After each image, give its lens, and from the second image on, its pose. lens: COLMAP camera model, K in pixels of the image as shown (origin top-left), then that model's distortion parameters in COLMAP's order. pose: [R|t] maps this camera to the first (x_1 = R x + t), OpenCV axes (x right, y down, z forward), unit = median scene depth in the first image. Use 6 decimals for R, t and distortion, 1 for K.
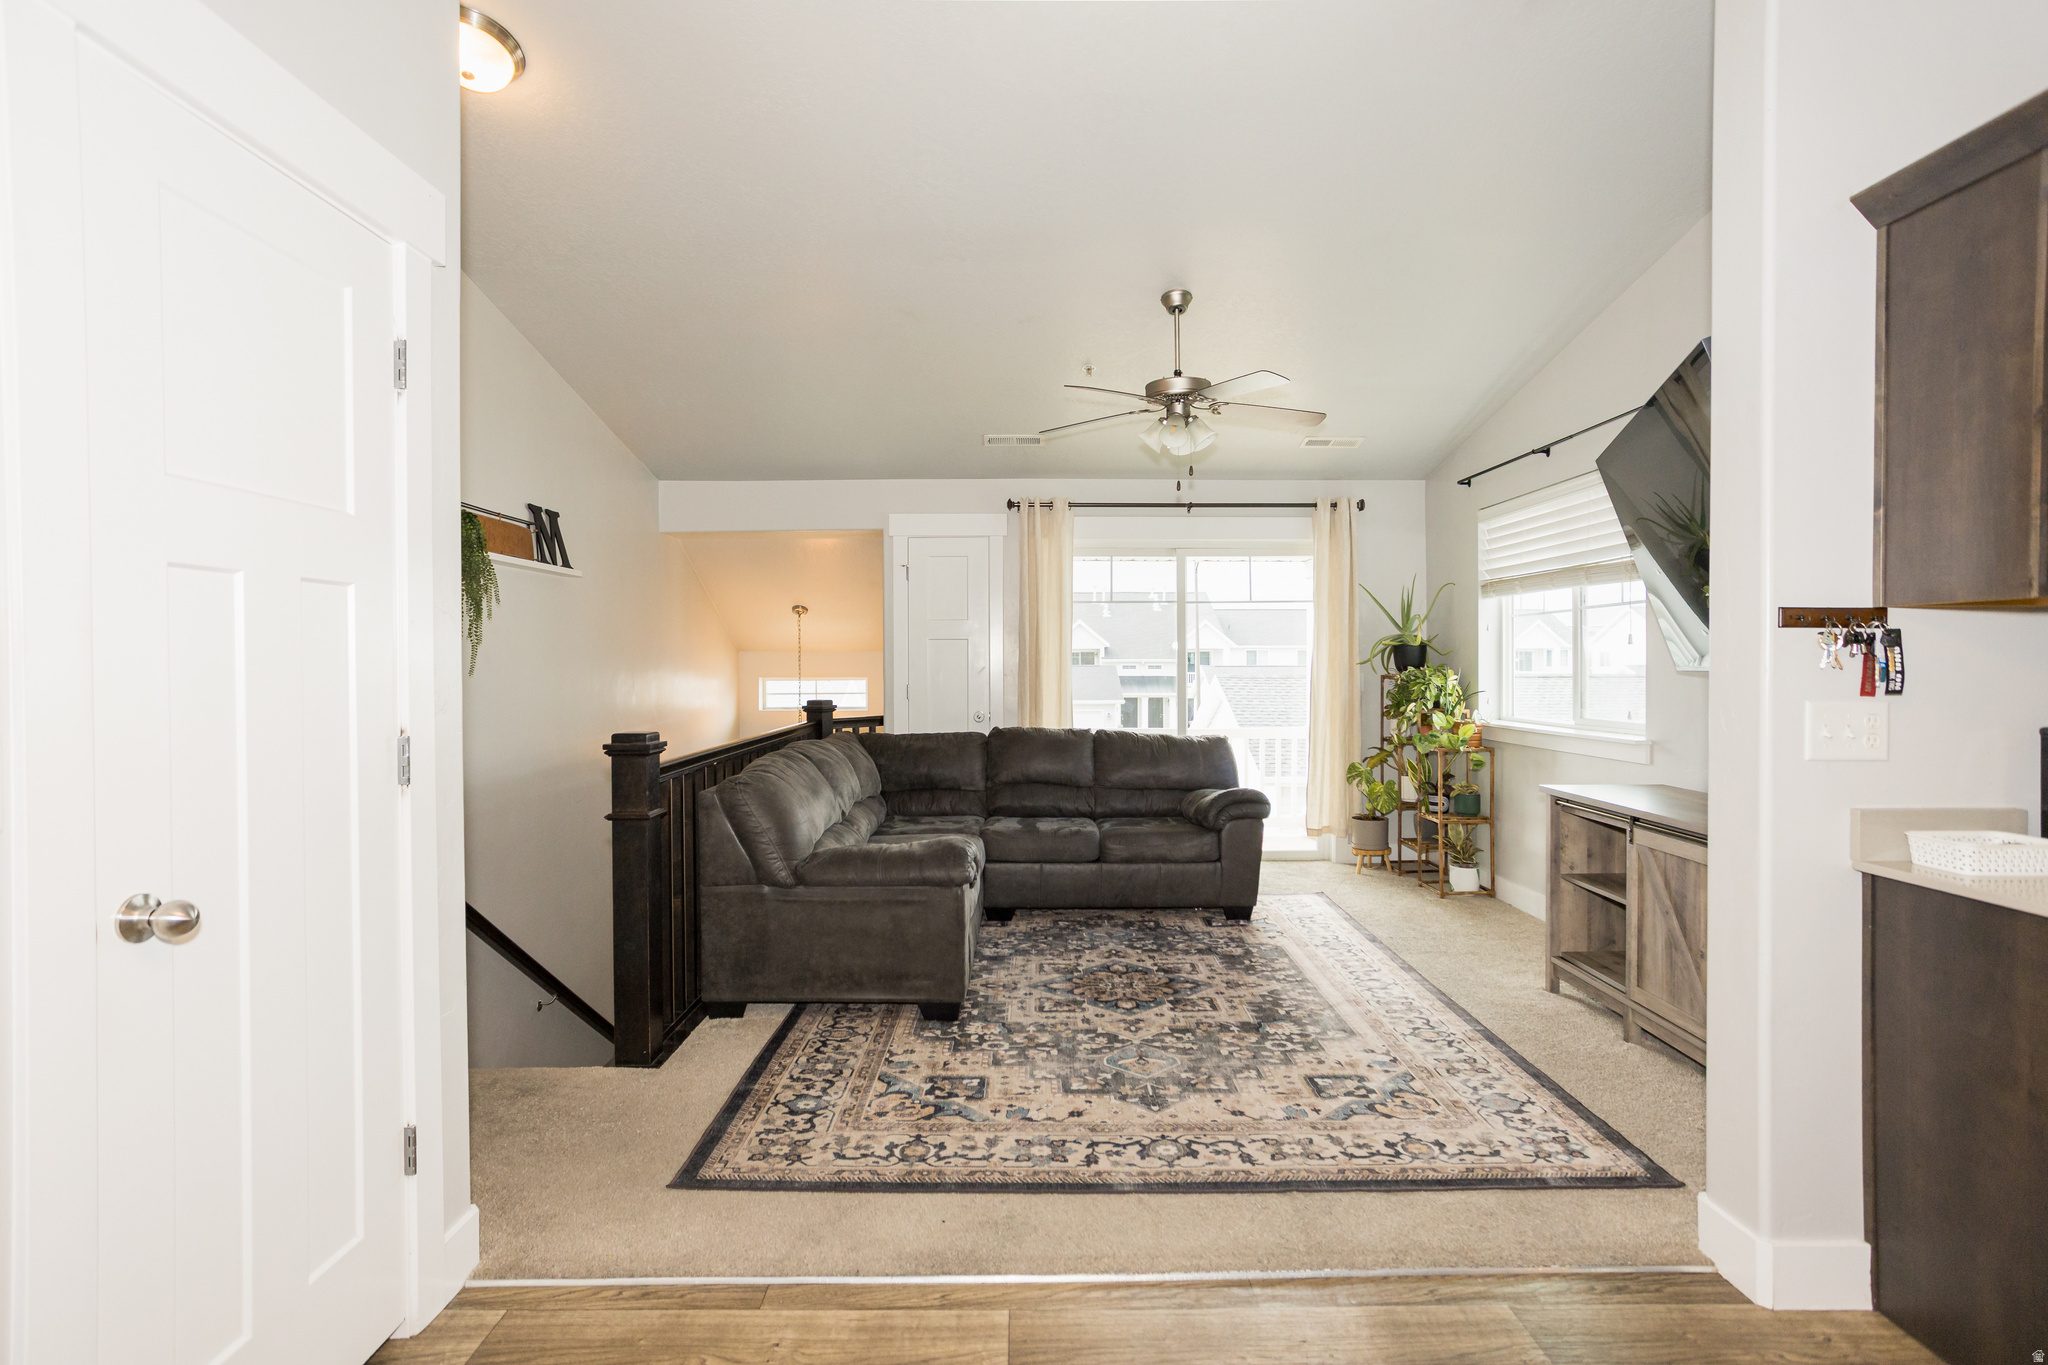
lens RADIAL K [[981.6, 0, 1031.8], [0, 981.6, 677.4], [0, 0, 1]] dist [-0.035104, 0.019362]
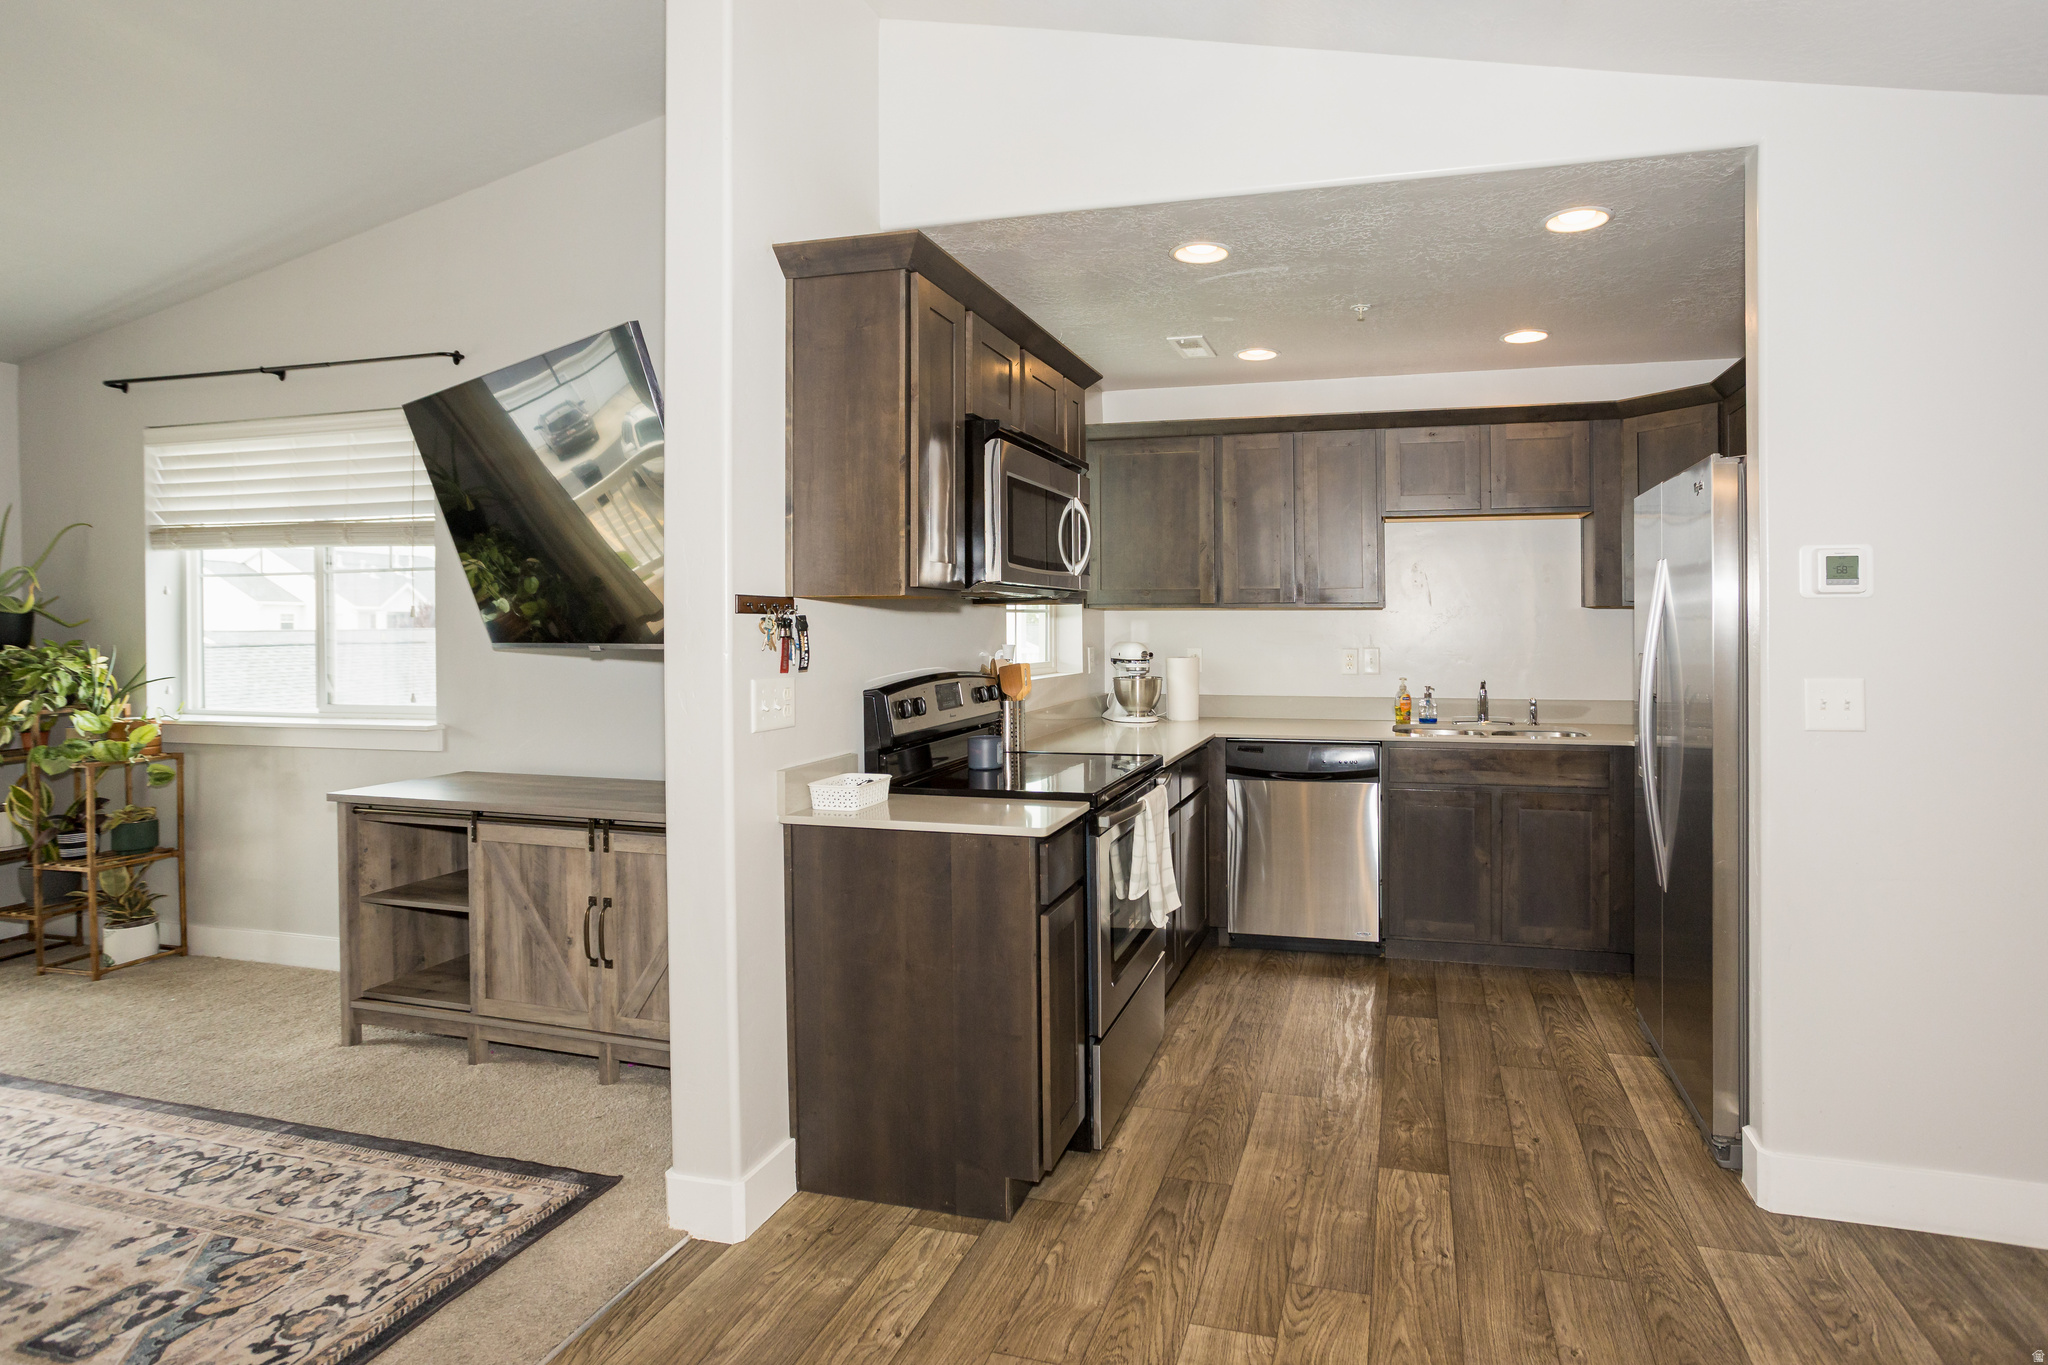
lens RADIAL K [[1027.8, 0, 1135.6], [0, 1027.8, 624.6], [0, 0, 1]] dist [-0.029445, 0.015403]
pose [[0.261027, -0.001962, 0.965330, -0.118615], [0.018264, 0.999829, -0.002907, -0.014671], [-0.965159, 0.018389, 0.261018, 0.142105]]
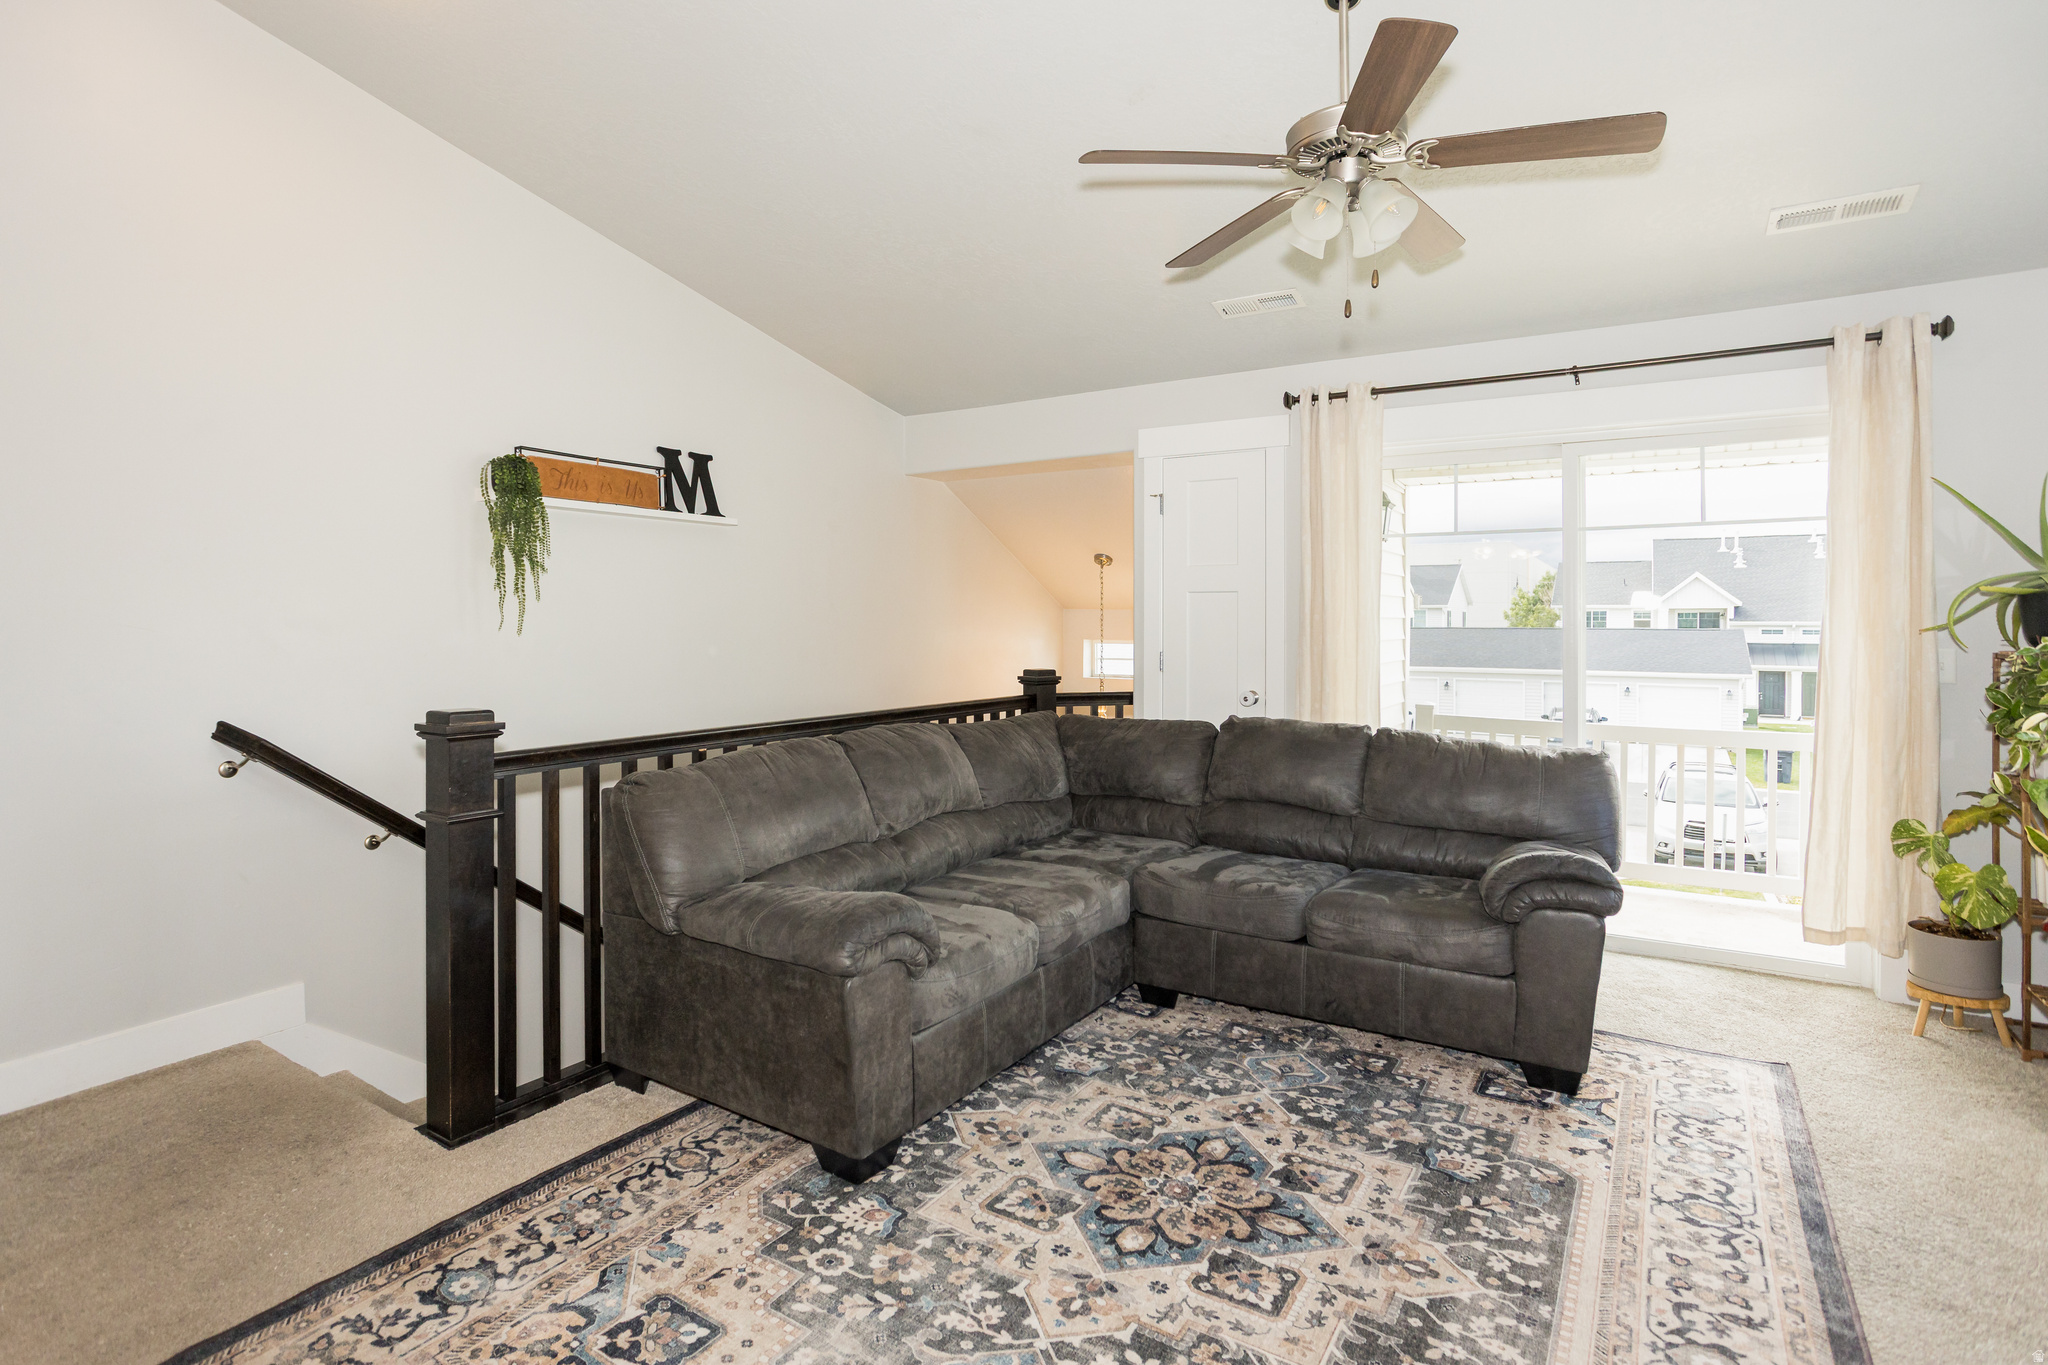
lens RADIAL K [[1010.7, 0, 1023.0], [0, 1010.7, 623.1], [0, 0, 1]] dist [-0.042955, 0.021764]
pose [[0.843391, 0.005504, -0.537272, 0.351432], [-0.013641, 0.999845, -0.011171, -0.008761], [0.537127, 0.016751, 0.843335, 0.489225]]
